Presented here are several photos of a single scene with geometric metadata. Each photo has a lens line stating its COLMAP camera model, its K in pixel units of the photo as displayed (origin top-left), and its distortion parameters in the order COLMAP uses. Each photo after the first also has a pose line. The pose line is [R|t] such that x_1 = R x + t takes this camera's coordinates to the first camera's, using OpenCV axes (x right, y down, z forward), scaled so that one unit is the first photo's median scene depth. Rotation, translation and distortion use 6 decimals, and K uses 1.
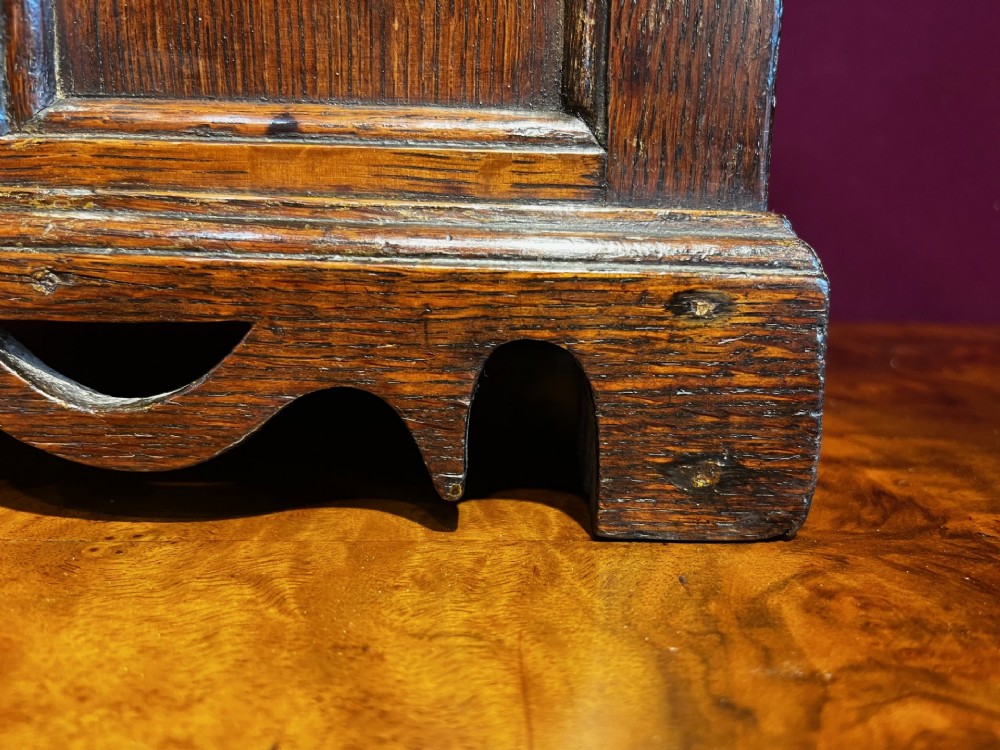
lens RADIAL K [[772.8, 0, 498.6], [0, 772.8, 374.8], [0, 0, 1]] dist [0.025093, -0.074438]
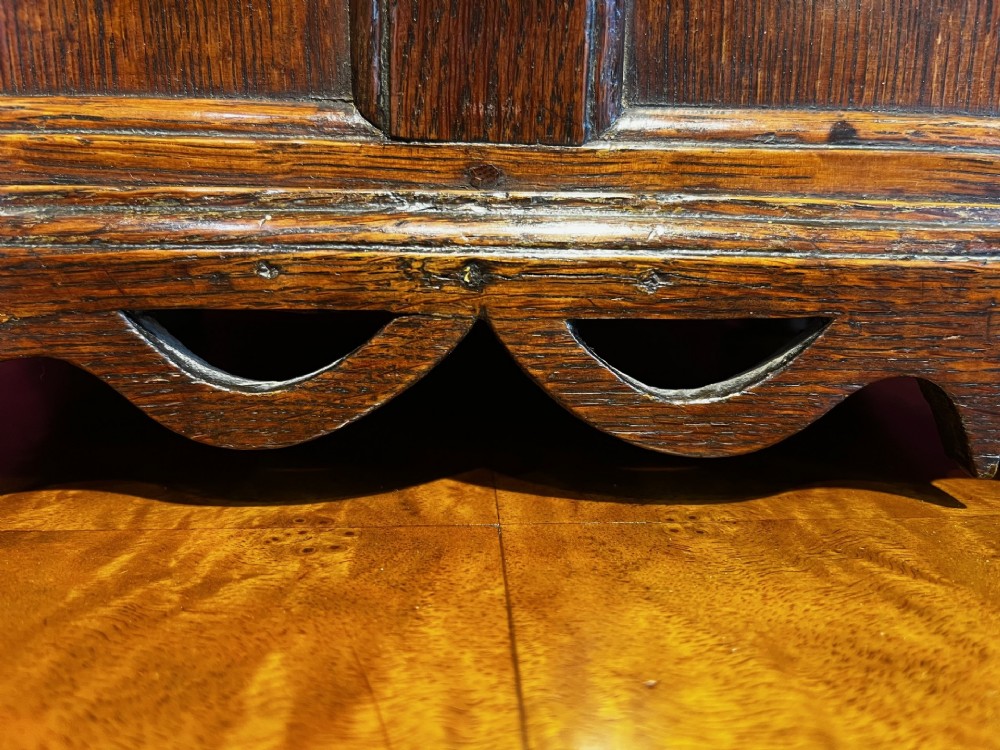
lens RADIAL K [[772.8, 0, 499.7], [0, 772.8, 370.6], [0, 0, 1]] dist [0.025093, -0.074438]
pose [[0.999822, -0.014793, 0.011744, -0.775635], [0.014536, 0.999659, 0.021676, -0.023558], [-0.012061, -0.021501, 0.999696, -0.070822]]
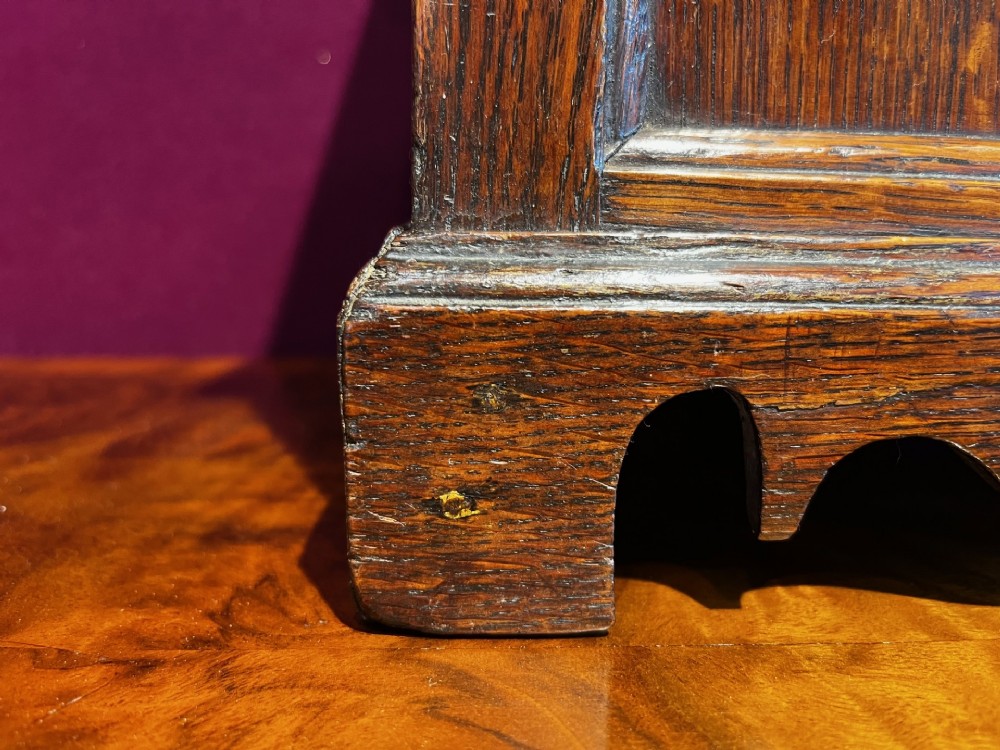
lens RADIAL K [[772.8, 0, 497.1], [0, 772.8, 378.4], [0, 0, 1]] dist [0.025093, -0.074438]
pose [[0.999716, -0.011844, 0.020670, -1.861389], [0.012470, 0.999460, -0.030398, -0.073575], [-0.020299, 0.030647, 0.999324, 0.097110]]
